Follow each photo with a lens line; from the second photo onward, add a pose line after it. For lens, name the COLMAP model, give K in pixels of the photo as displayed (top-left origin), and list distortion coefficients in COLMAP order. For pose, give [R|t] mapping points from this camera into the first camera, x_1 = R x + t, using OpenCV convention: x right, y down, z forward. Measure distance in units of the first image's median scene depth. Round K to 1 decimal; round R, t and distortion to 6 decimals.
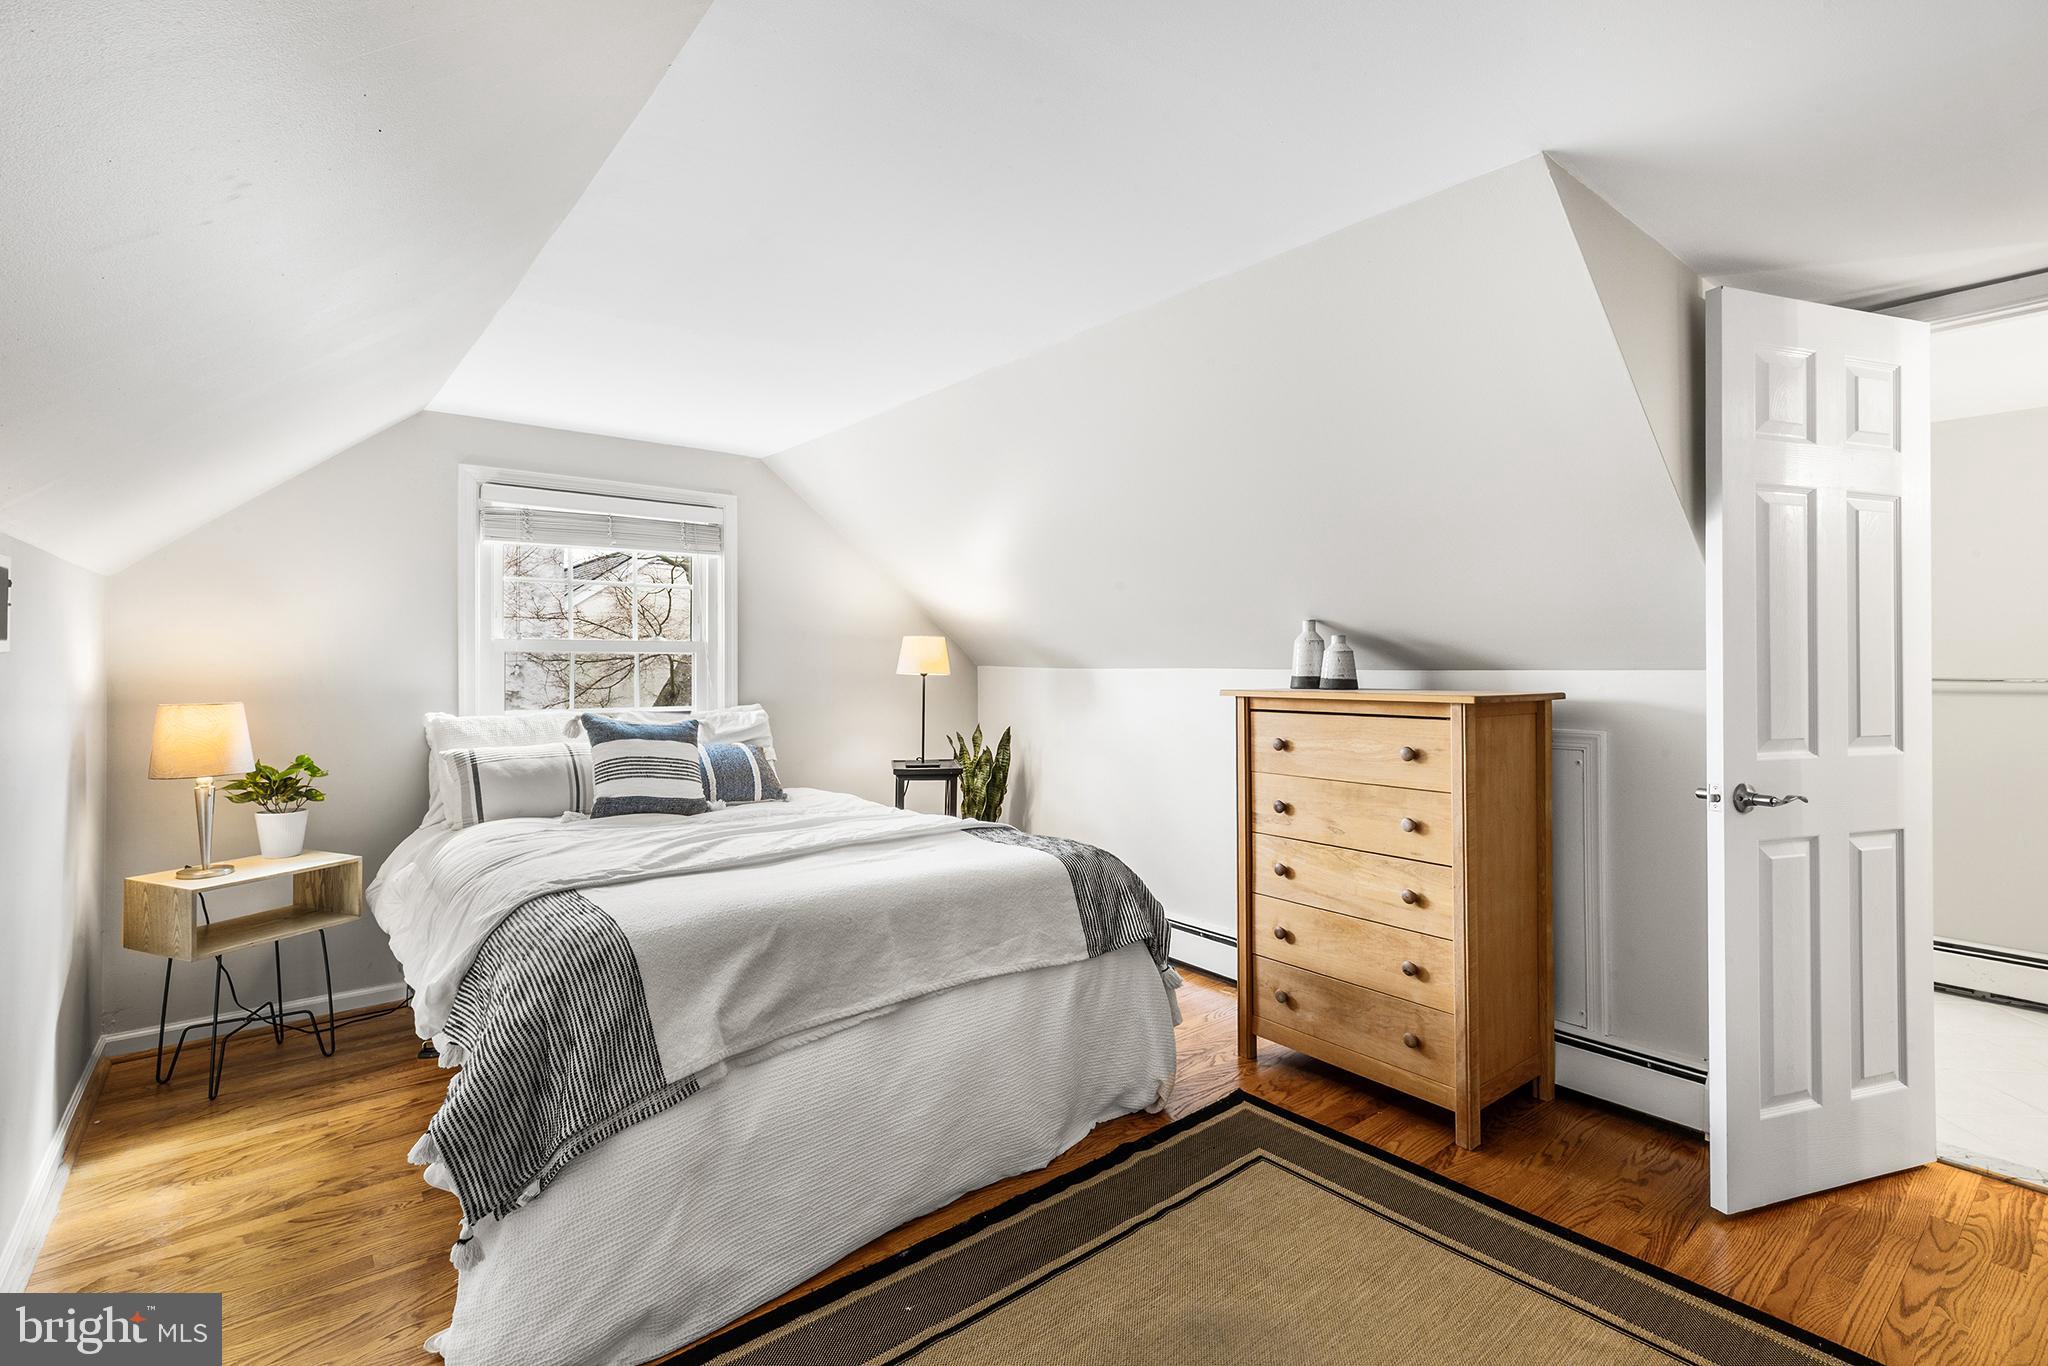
lens RADIAL K [[936.9, 0, 1021.9], [0, 936.9, 661.8], [0, 0, 1]] dist [0.005806, 0.000420]
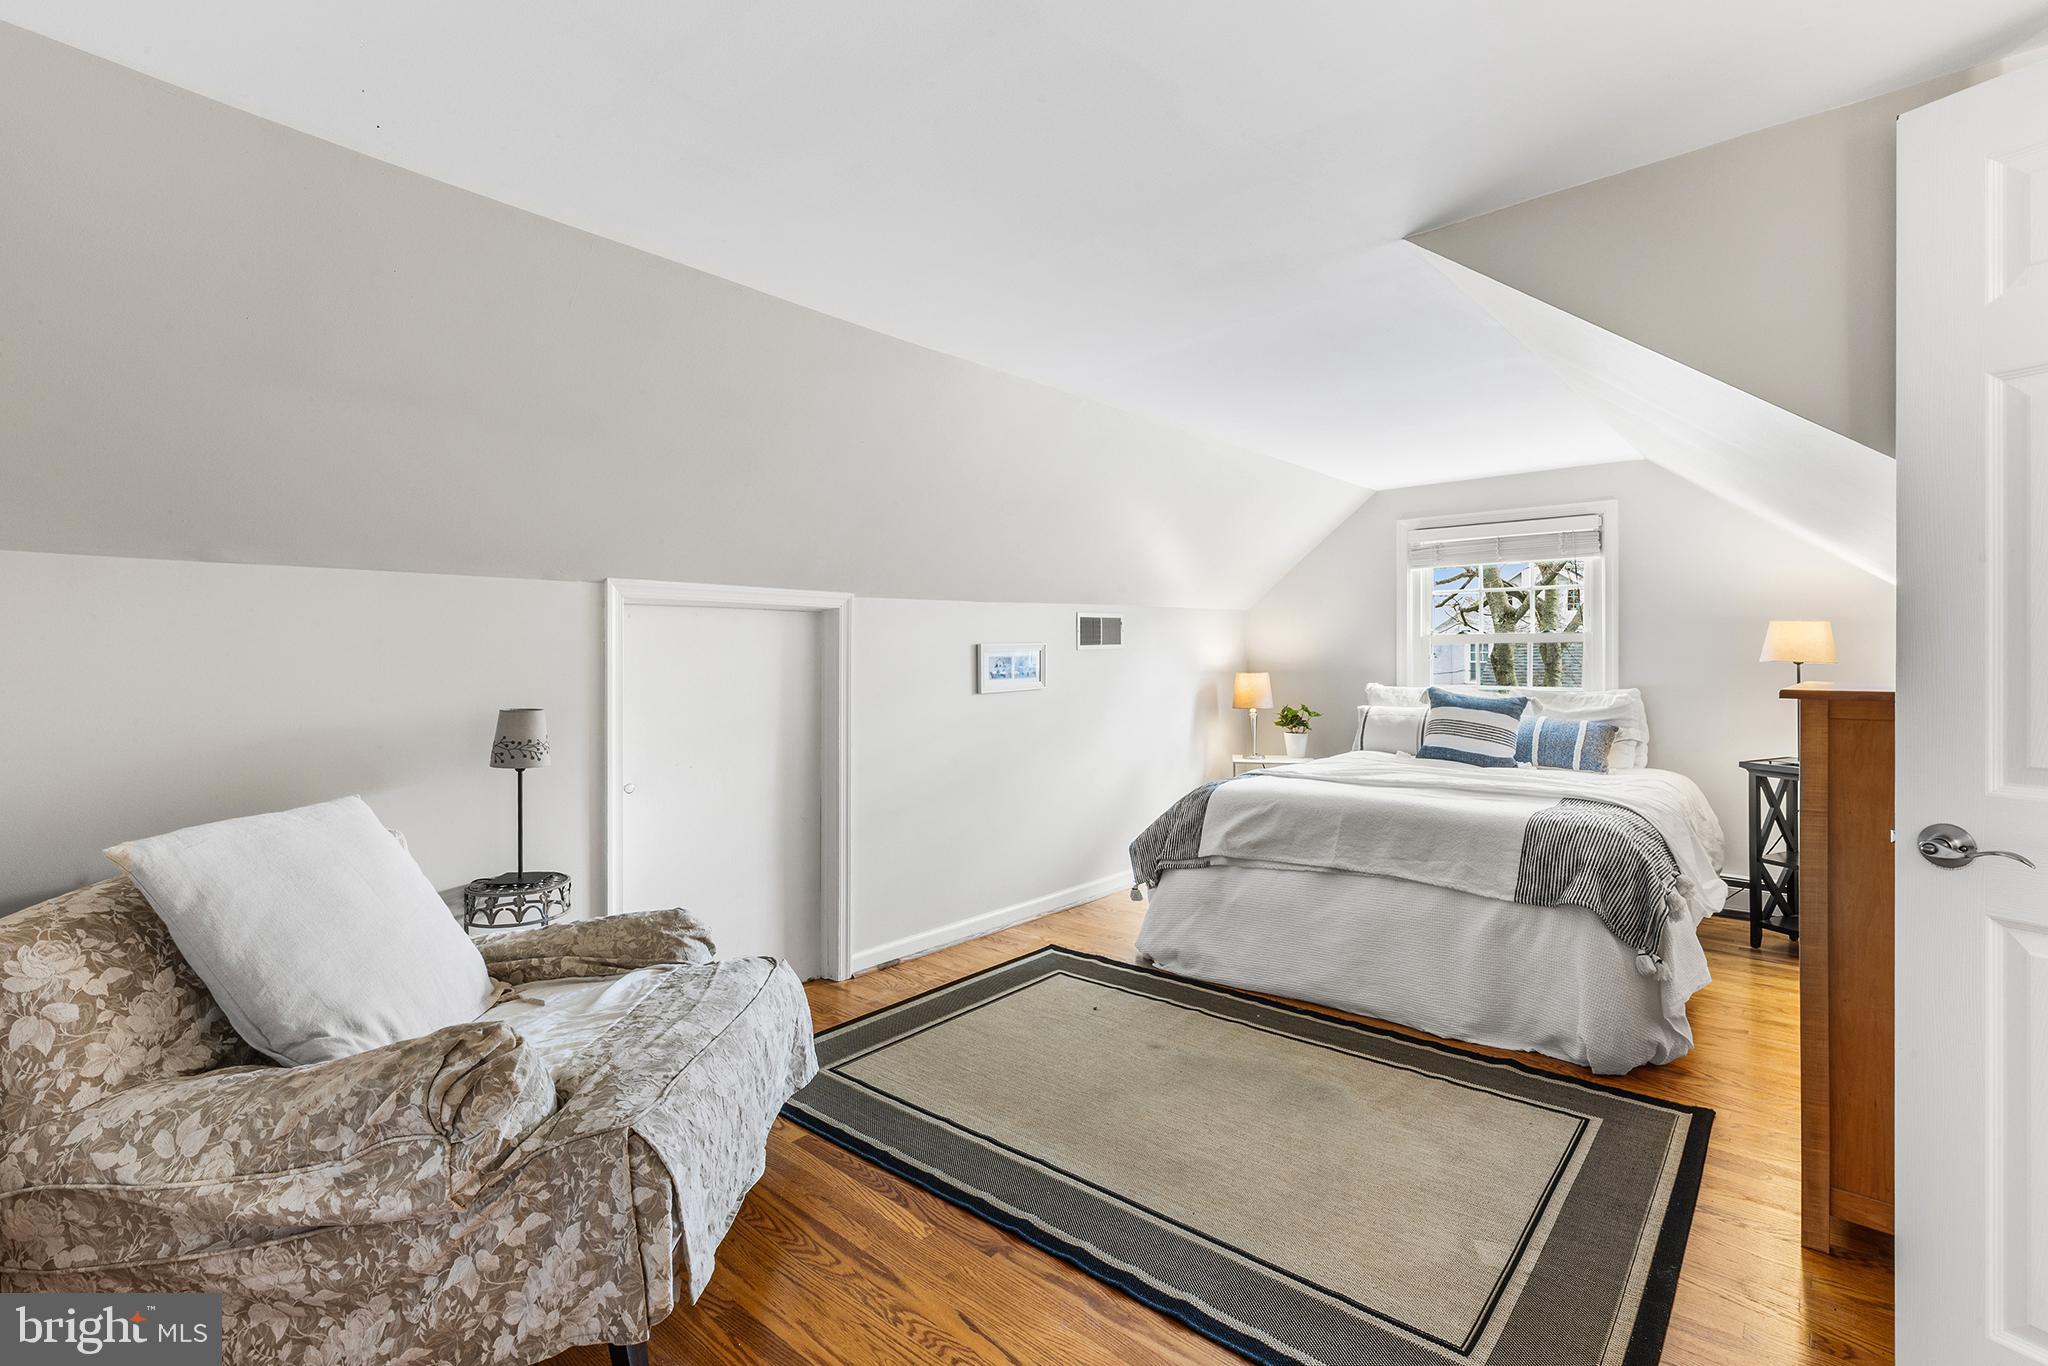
lens RADIAL K [[936.9, 0, 1024.2], [0, 936.9, 673.3], [0, 0, 1]] dist [0.005806, 0.000420]
pose [[0.182485, 0.020254, -0.983000, 1.147885], [0.005162, 0.999754, 0.021558, 0.000020], [0.983195, -0.009008, 0.182335, 0.185688]]
